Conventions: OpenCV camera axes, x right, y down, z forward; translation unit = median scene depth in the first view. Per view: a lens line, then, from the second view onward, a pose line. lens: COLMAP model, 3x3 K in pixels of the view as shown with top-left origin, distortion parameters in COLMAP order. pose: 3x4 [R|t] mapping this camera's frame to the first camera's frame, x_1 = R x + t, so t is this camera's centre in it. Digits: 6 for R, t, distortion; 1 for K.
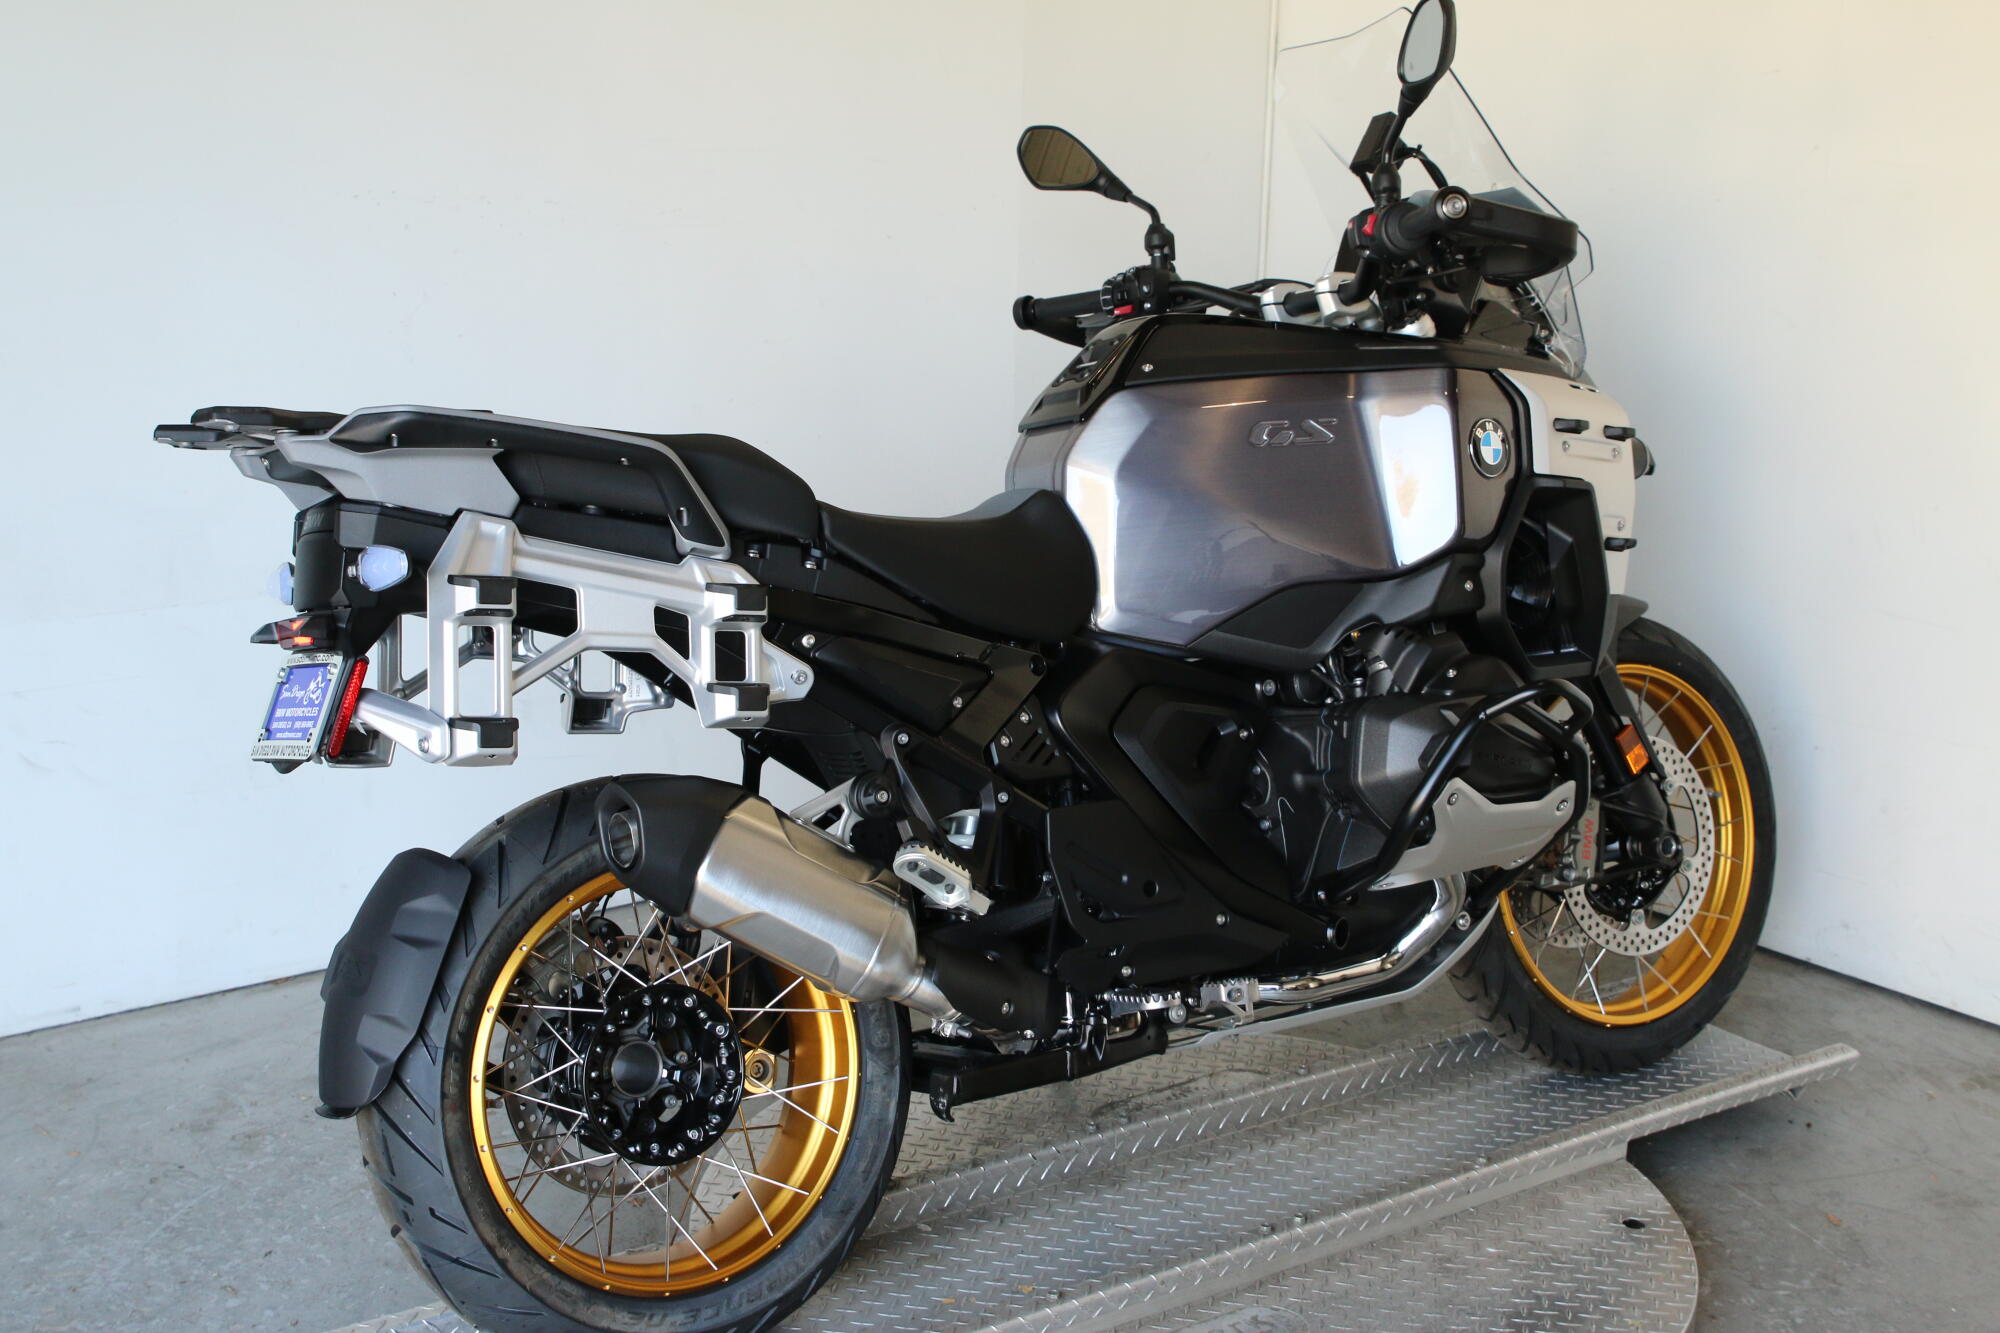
lens RADIAL K [[2539.4, 0, 995.7], [0, 2539.4, 663.4], [0, 0, 1]] dist [-0.078992, 0.000000]
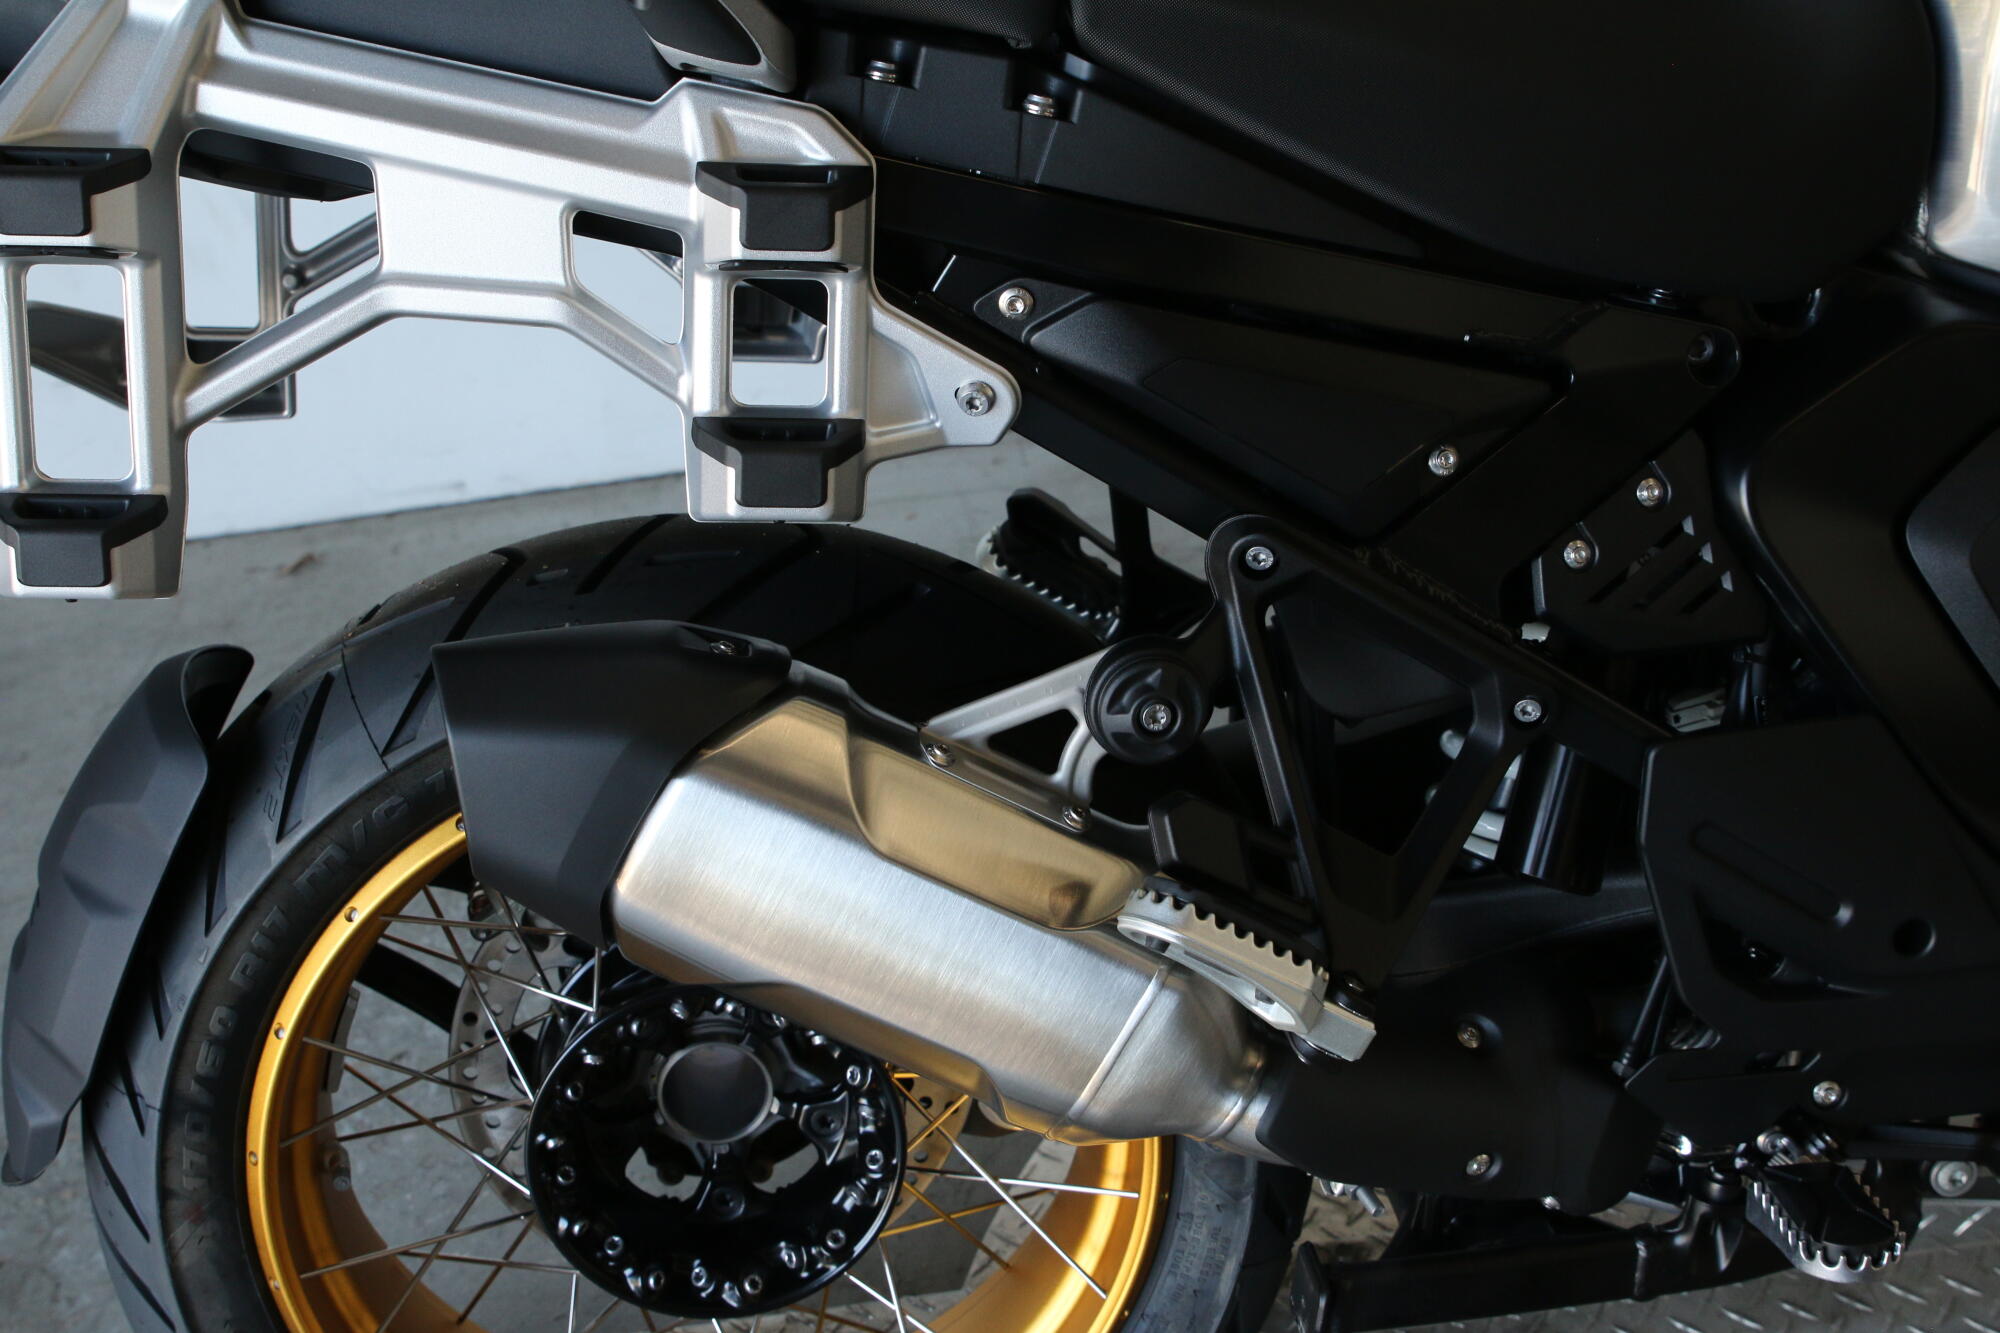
lens RADIAL K [[2539.4, 0, 991.2], [0, 2539.4, 664.5], [0, 0, 1]] dist [-0.078992, 0.000000]
pose [[0.883739, 0.196992, -0.424498, 0.102055], [-0.041184, 0.936305, 0.348763, -0.095024], [0.466164, -0.290734, 0.835563, 0.671921]]
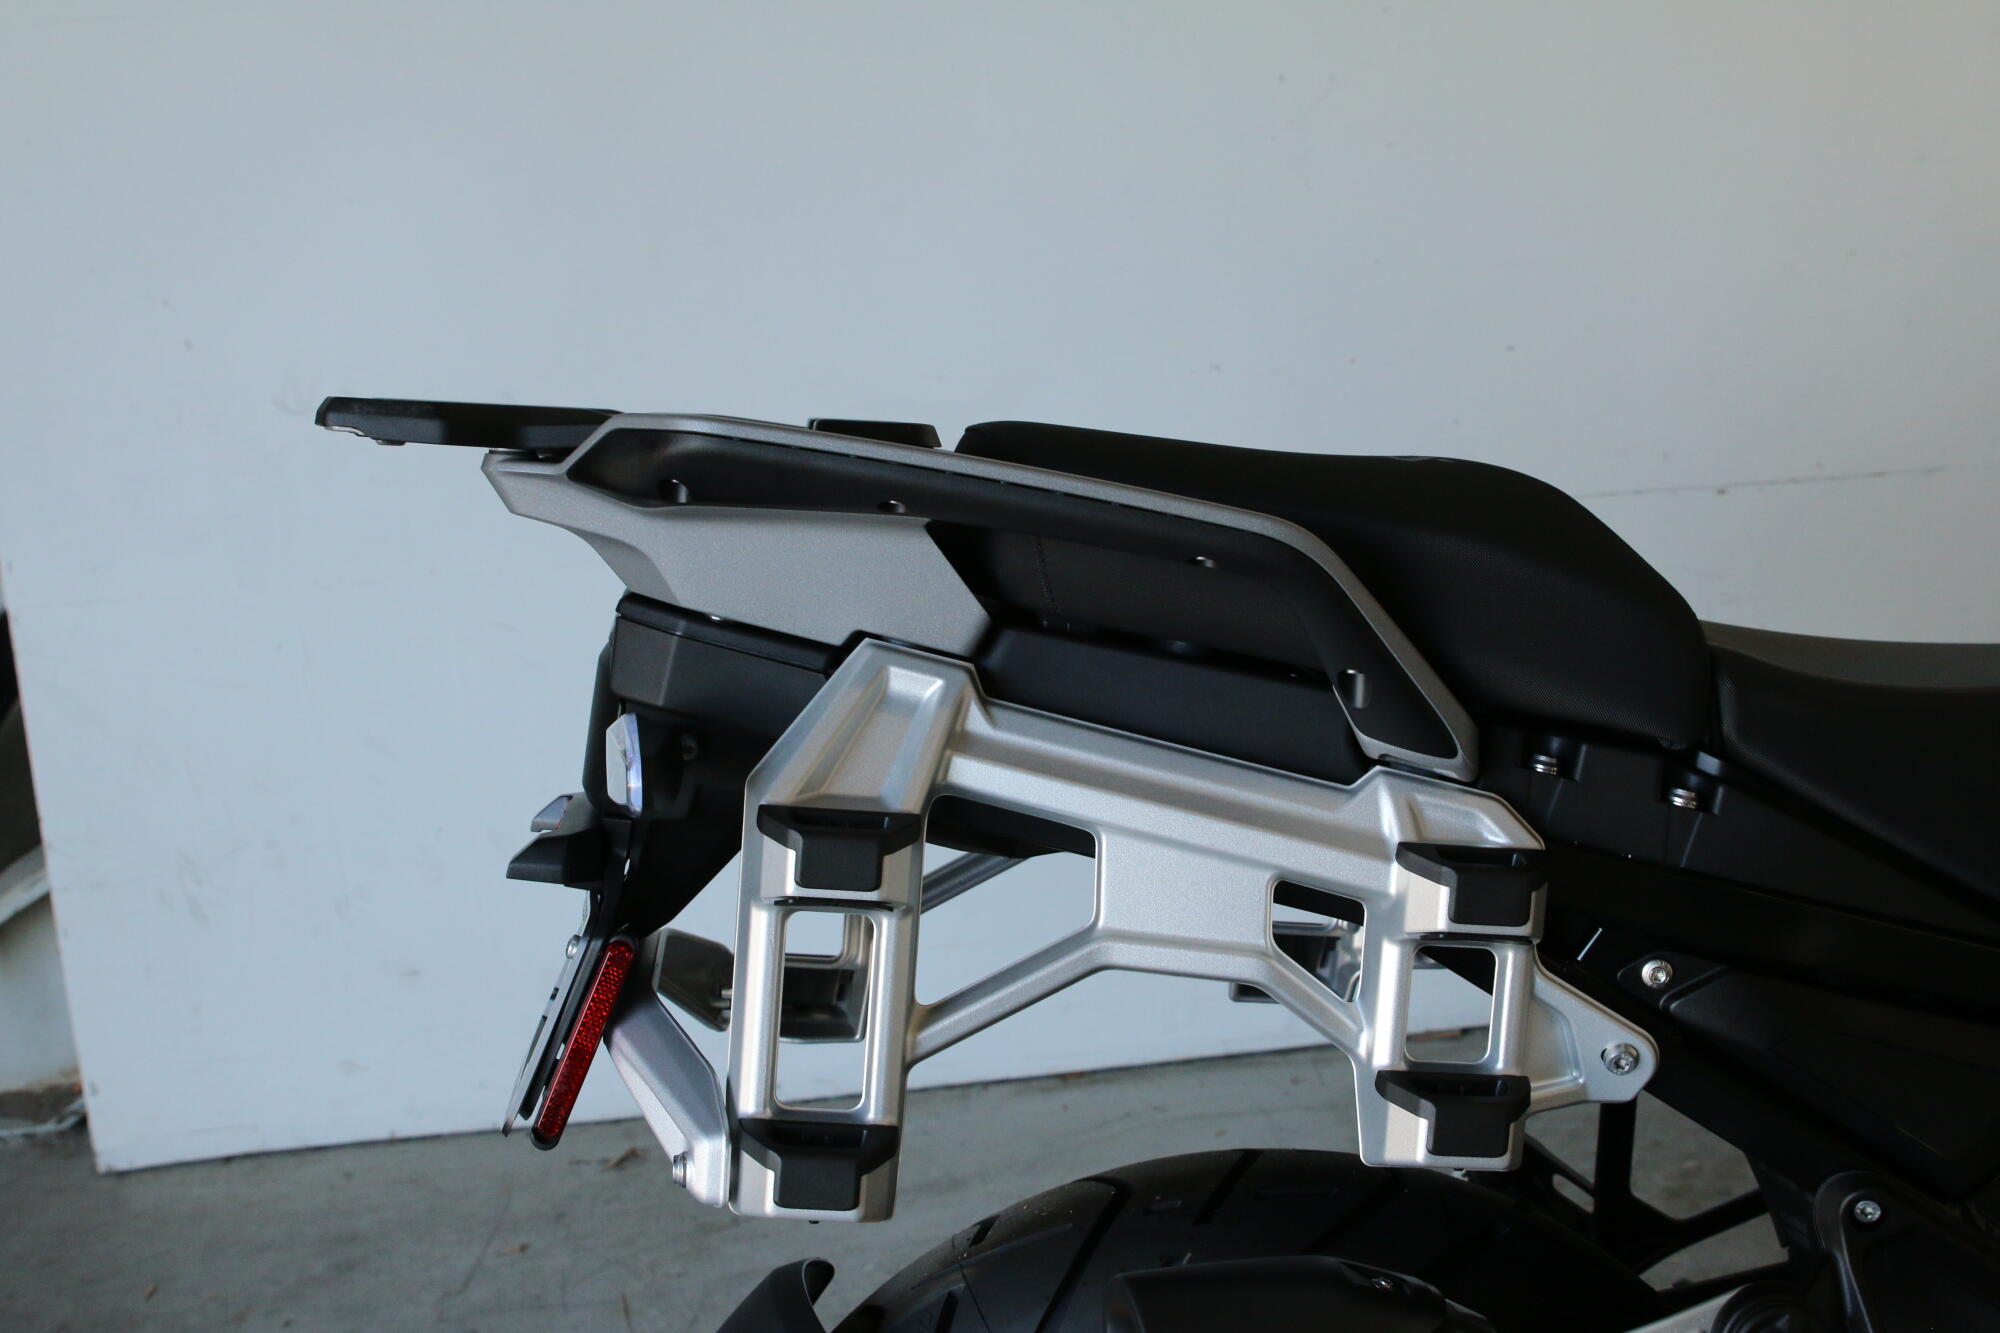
lens RADIAL K [[2539.4, 0, 990.5], [0, 2539.4, 665.1], [0, 0, 1]] dist [-0.078992, 0.000000]
pose [[0.869205, 0.120146, -0.479633, 0.027967], [-0.067376, 0.989761, 0.125830, -0.109796], [0.489840, -0.077057, 0.868400, 0.589785]]
